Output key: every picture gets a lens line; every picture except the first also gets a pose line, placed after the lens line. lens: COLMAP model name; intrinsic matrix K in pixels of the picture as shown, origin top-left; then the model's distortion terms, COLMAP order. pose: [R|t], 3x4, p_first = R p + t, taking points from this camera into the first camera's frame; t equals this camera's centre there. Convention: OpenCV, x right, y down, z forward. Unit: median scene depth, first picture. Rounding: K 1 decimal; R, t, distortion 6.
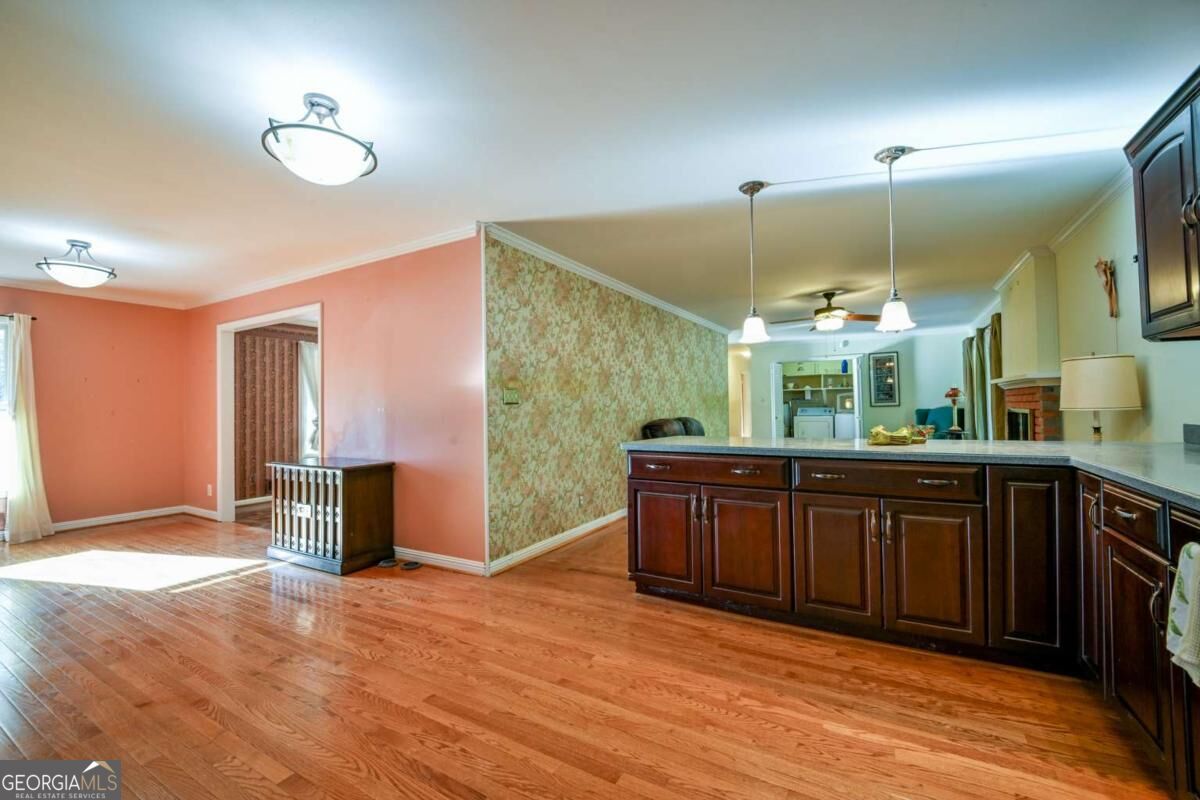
lens RADIAL K [[494.6, 0, 601.8], [0, 494.6, 398.8], [0, 0, 1]] dist [0.002674, -0.010635]
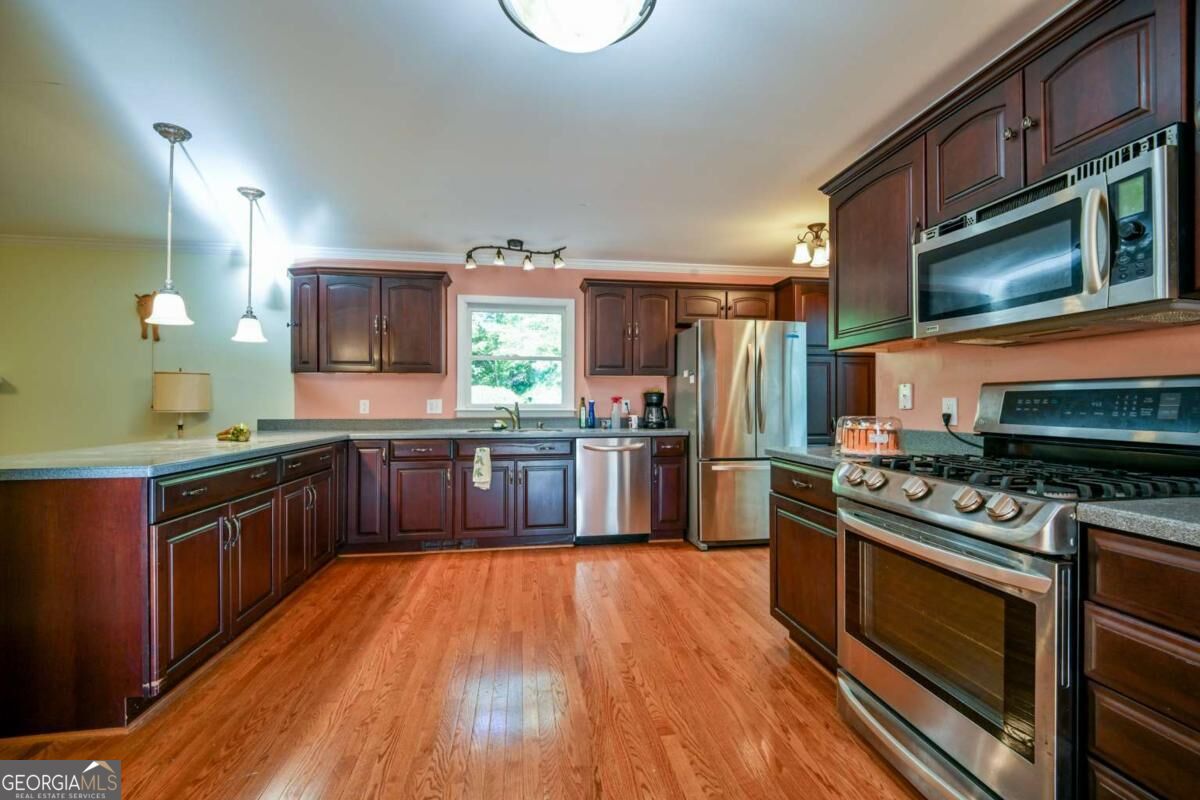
lens RADIAL K [[506.6, 0, 609.6], [0, 506.6, 399.1], [0, 0, 1]] dist [0.002199, -0.000086]
pose [[-0.645588, 0.026025, 0.763242, -0.602168], [-0.000676, 0.999399, -0.034650, 0.026097], [-0.763686, -0.022886, -0.645183, 0.769928]]
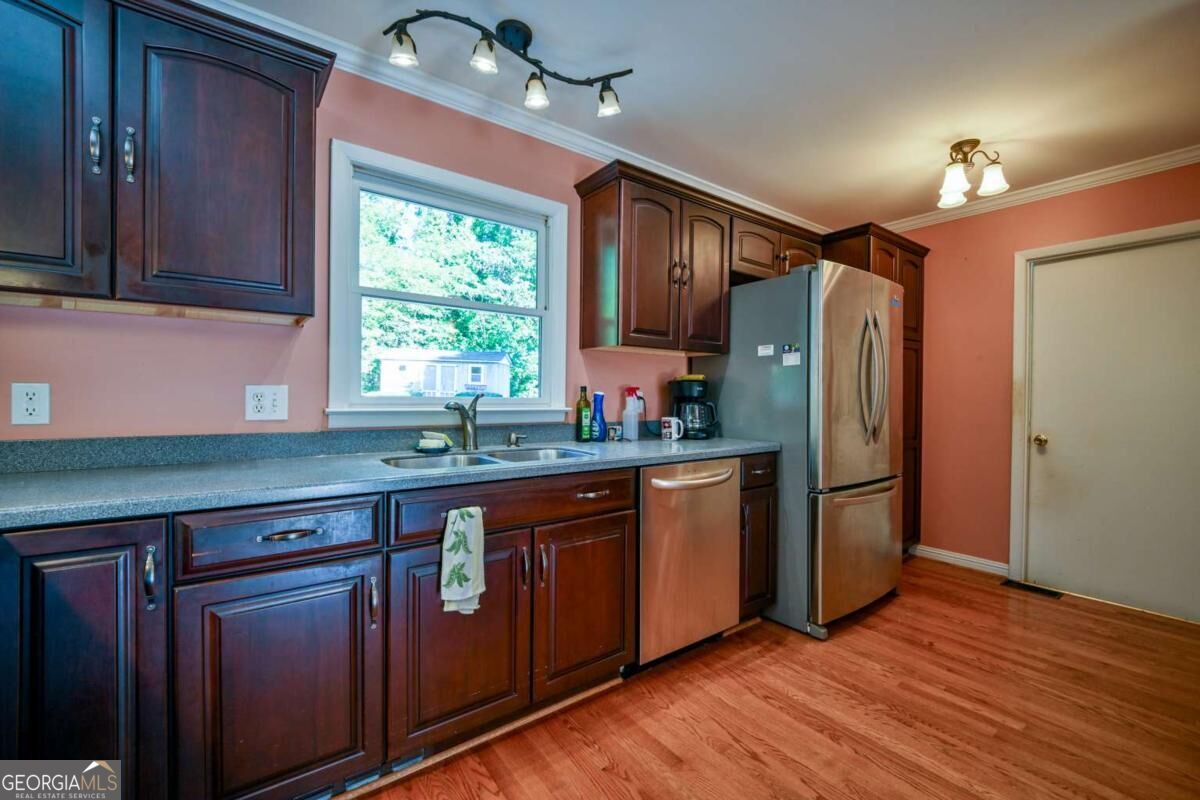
lens RADIAL K [[494.6, 0, 601.8], [0, 494.6, 398.8], [0, 0, 1]] dist [0.002674, -0.010635]
pose [[-0.923978, 0.010030, 0.382313, 0.105115], [0.003671, 0.999843, -0.017361, 0.007859], [-0.382427, -0.014638, -0.923870, 0.625970]]
